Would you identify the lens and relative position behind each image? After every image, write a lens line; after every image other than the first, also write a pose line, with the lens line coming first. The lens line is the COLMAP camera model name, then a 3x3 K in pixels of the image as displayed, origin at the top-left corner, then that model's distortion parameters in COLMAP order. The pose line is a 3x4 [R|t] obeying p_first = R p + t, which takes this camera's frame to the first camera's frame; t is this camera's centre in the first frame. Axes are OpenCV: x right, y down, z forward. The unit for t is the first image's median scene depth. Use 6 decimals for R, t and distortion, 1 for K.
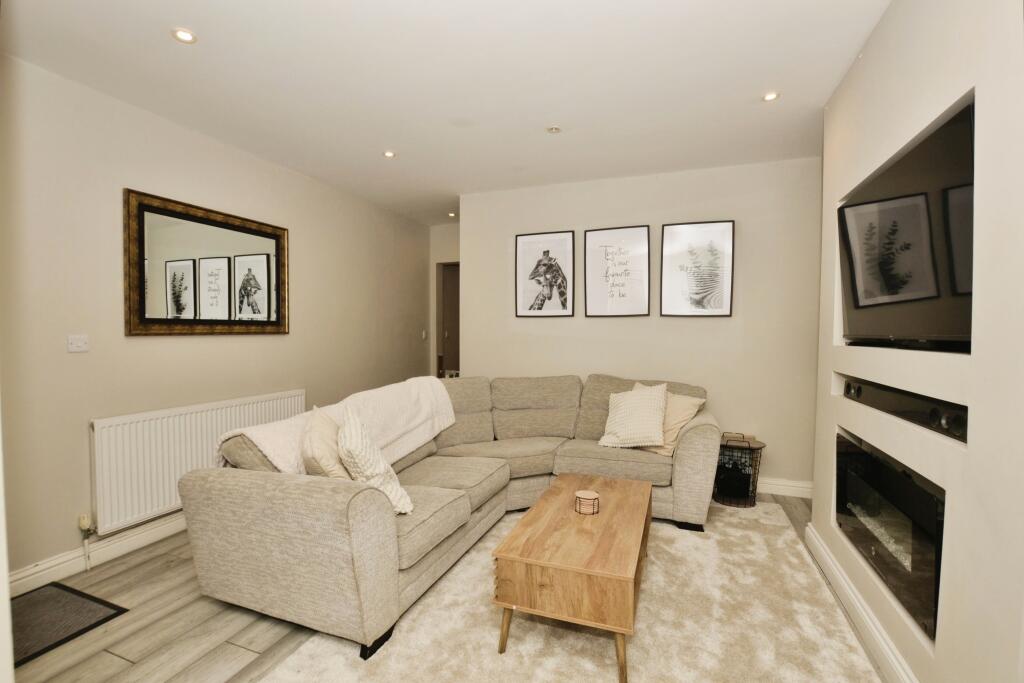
lens RADIAL K [[465.0, 0, 515.6], [0, 465.0, 342.8], [0, 0, 1]] dist [-0.023107, 0.000033]
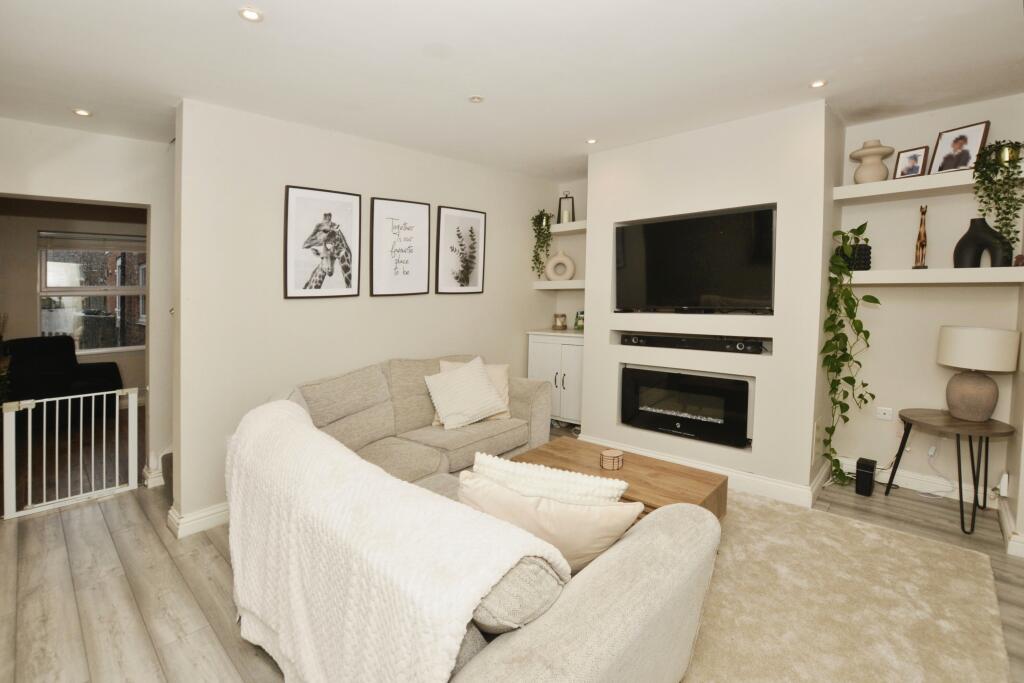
lens RADIAL K [[469.9, 0, 514.4], [0, 469.9, 314.1], [0, 0, 1]] dist [-0.024346, -0.000149]
pose [[0.395507, -0.064109, 0.916223, -0.549304], [0.049032, 0.997612, 0.048639, -0.051984], [-0.917153, 0.025687, 0.397706, 0.404769]]
